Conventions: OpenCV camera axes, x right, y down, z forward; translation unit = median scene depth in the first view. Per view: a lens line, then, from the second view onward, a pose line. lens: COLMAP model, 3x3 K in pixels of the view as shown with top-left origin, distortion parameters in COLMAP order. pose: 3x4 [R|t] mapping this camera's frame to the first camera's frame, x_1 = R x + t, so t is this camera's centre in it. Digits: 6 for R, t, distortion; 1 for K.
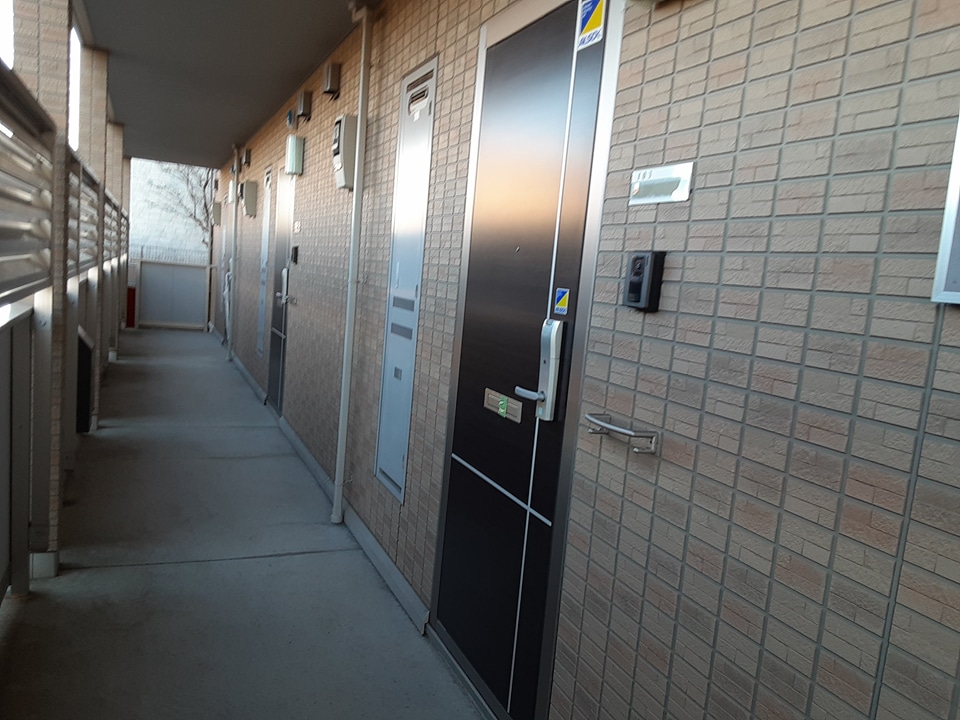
lens RADIAL K [[737.5, 0, 485.4], [0, 737.5, 368.0], [0, 0, 1]] dist [0.078860, -0.160752]
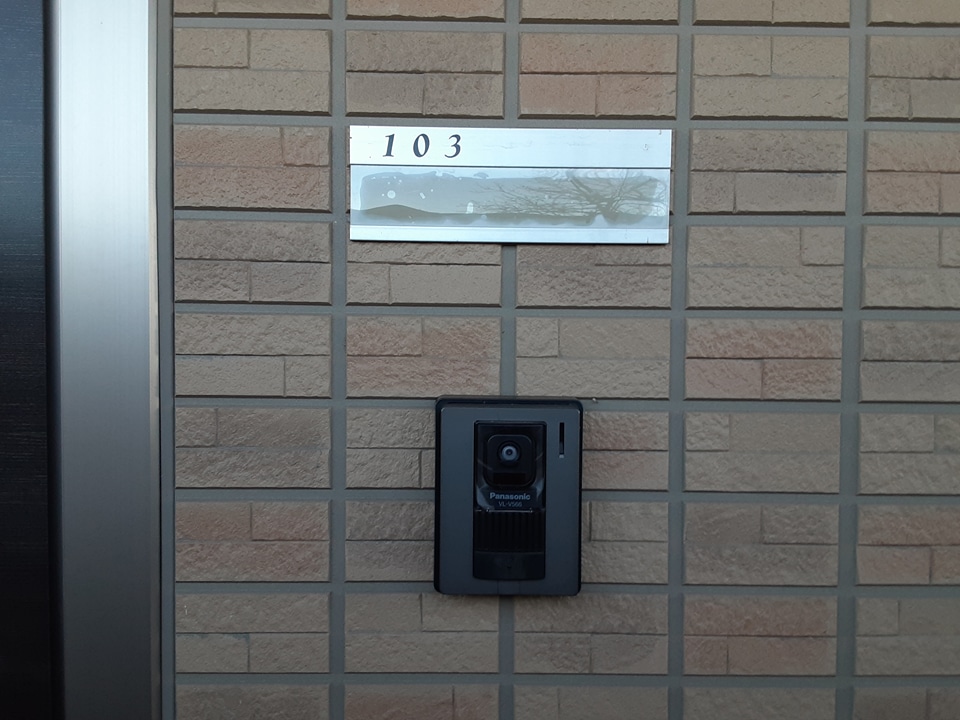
lens RADIAL K [[737.5, 0, 485.4], [0, 737.5, 368.0], [0, 0, 1]] dist [0.078860, -0.160752]
pose [[0.397684, -0.114195, 0.910388, -0.057057], [0.141759, 0.987958, 0.062001, -0.192562], [-0.906505, 0.104399, 0.409083, 0.892536]]
